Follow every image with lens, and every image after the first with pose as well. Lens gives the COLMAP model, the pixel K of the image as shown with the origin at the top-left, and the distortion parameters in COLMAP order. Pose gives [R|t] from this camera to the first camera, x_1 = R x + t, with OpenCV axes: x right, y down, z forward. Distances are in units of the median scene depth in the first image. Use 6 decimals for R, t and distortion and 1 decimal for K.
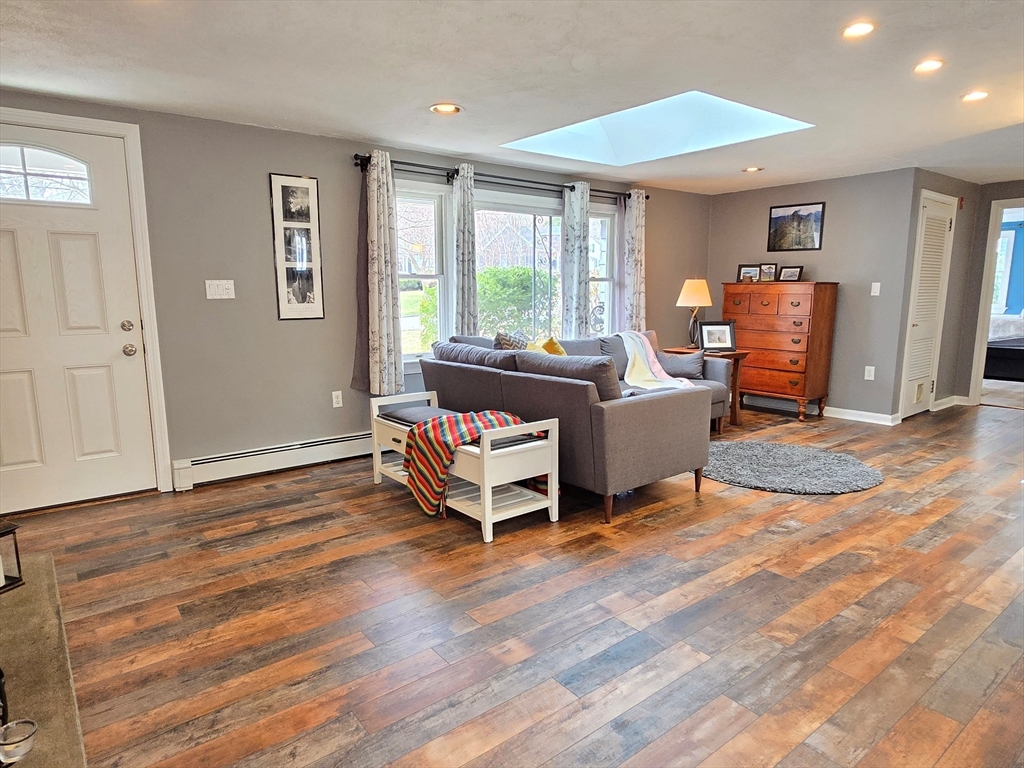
lens RADIAL K [[623.7, 0, 514.7], [0, 623.7, 388.0], [0, 0, 1]] dist [0.002169, 0.000512]
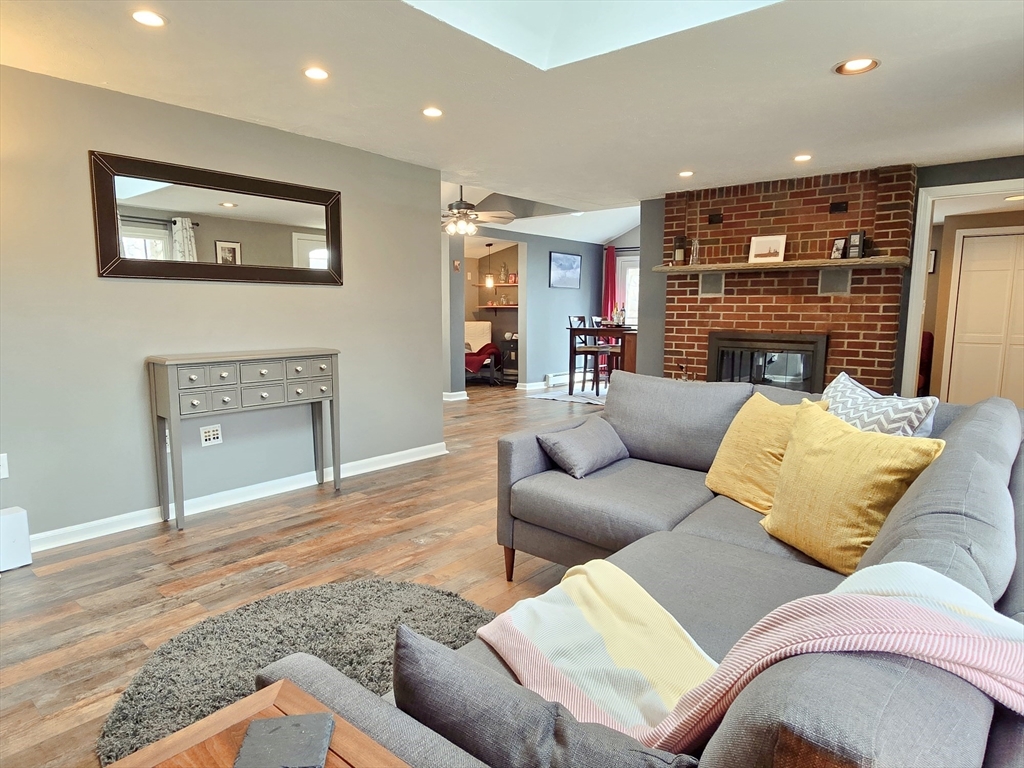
lens RADIAL K [[619.5, 0, 512.9], [0, 619.5, 392.8], [0, 0, 1]] dist [0.001693, -0.004173]
pose [[-0.980281, 0.024514, -0.196082, 0.387246], [-0.034262, 0.956162, 0.290827, -0.226553], [0.194615, 0.291811, -0.936467, 1.465642]]
